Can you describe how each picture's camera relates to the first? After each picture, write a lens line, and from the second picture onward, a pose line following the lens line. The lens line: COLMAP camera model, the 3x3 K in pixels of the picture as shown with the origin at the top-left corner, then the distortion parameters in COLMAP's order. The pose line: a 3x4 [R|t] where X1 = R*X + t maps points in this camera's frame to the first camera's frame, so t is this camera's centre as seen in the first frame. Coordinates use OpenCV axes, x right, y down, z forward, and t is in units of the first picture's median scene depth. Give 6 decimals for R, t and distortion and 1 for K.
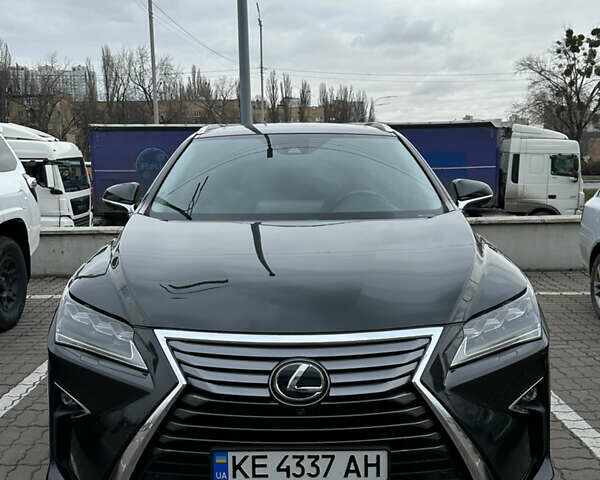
lens RADIAL K [[669.3, 0, 294.3], [0, 669.3, 238.5], [0, 0, 1]] dist [0.069665, 0.000000]
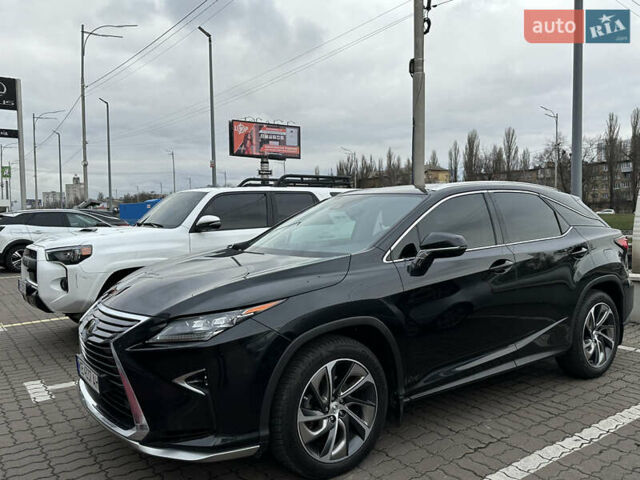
lens RADIAL K [[523.7, 0, 320.3], [0, 523.7, 248.4], [0, 0, 1]] dist [0.070934, -0.092151]
pose [[0.589958, 0.054924, -0.805564, 1.440639], [-0.093015, 0.995665, -0.000235, -0.067747], [0.802059, 0.075068, 0.592509, 0.558220]]
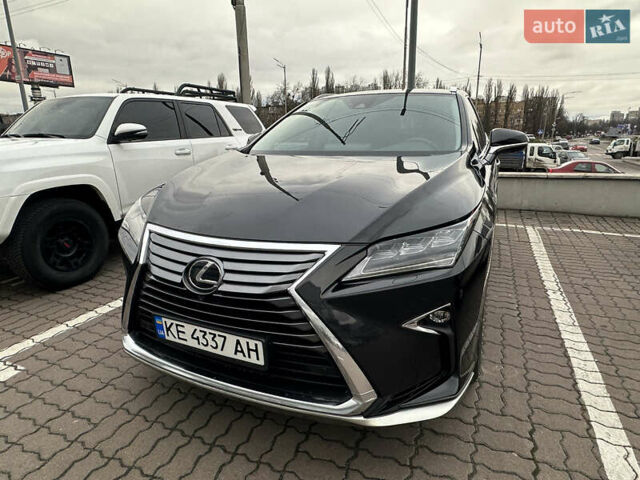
lens RADIAL K [[381.6, 0, 317.0], [0, 381.6, 241.5], [0, 0, 1]] dist [-0.001926, -0.001052]
pose [[0.908492, 0.109575, -0.403281, 0.428999], [-0.048543, 0.986150, 0.158591, 0.028519], [0.415073, -0.124502, 0.901229, 0.417968]]
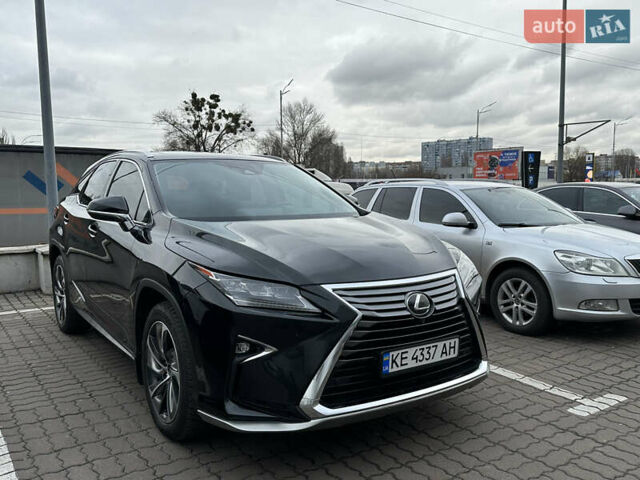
lens RADIAL K [[561.4, 0, 320.3], [0, 561.4, 241.3], [0, 0, 1]] dist [0.095673, -0.158550]
pose [[0.824369, -0.045796, 0.564197, -0.884575], [0.064734, 0.997810, -0.013594, 0.055314], [-0.562339, 0.047729, 0.825528, -0.021186]]
